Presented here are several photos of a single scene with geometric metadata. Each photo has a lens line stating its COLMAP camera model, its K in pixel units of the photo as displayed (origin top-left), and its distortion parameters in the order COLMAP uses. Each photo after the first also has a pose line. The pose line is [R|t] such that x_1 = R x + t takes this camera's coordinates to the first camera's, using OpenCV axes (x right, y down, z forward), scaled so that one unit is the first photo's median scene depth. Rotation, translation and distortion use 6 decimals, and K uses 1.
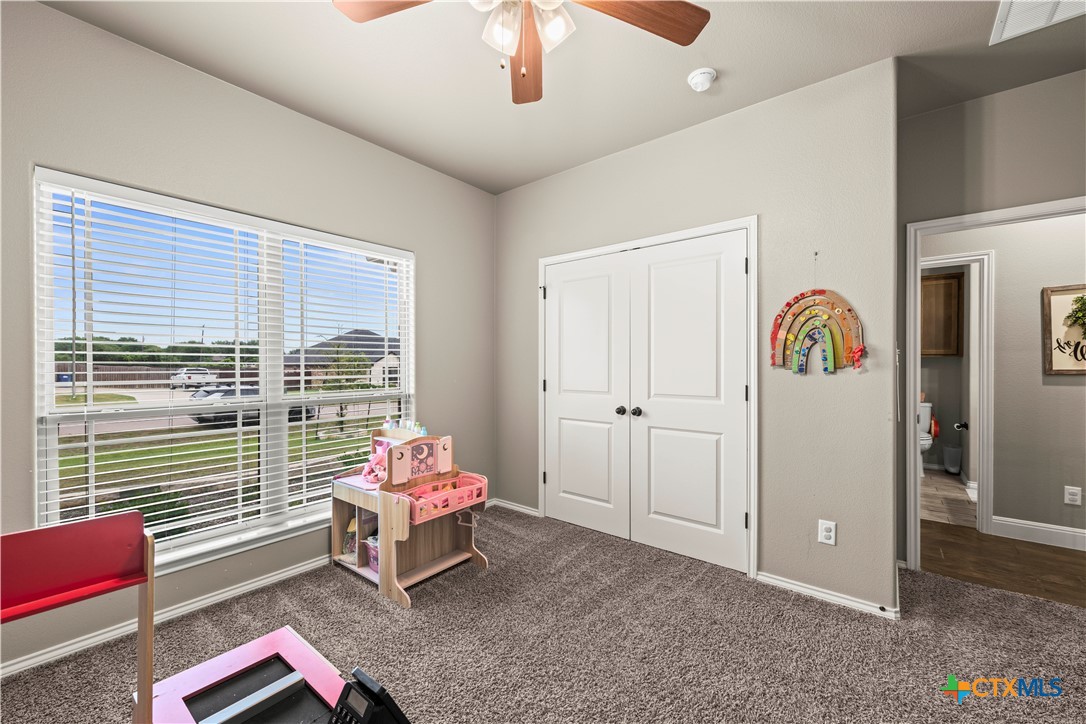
lens RADIAL K [[433.5, 0, 574.6], [0, 433.5, 366.1], [0, 0, 1]] dist [0.002222, -0.000352]
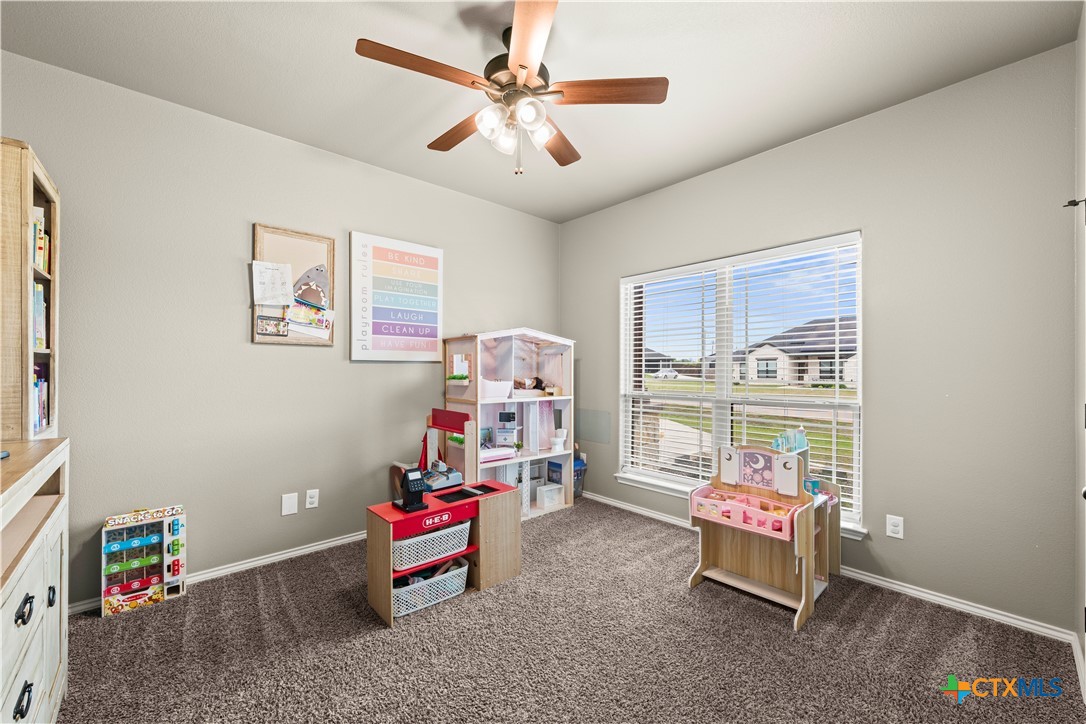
lens RADIAL K [[433.5, 0, 550.9], [0, 433.5, 364.4], [0, 0, 1]] dist [0.002222, -0.000352]
pose [[-0.176566, -0.008786, -0.984250, 0.668131], [0.000985, 0.999958, -0.009103, -0.007653], [0.984288, -0.002577, -0.176550, 0.723121]]
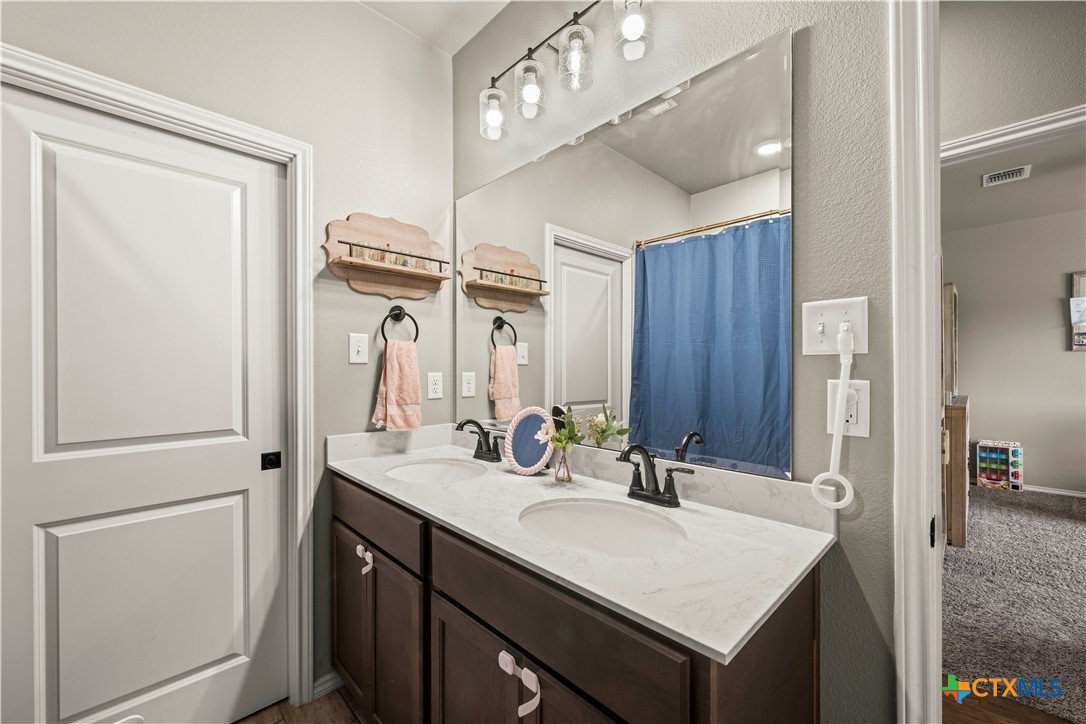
lens RADIAL K [[433.5, 0, 550.7], [0, 433.5, 366.3], [0, 0, 1]] dist [0.002222, -0.000352]
pose [[-0.988855, -0.003143, 0.148848, 1.112331], [-0.003733, 0.999986, -0.003683, -0.002742], [-0.148834, -0.004197, -0.988853, 1.296612]]
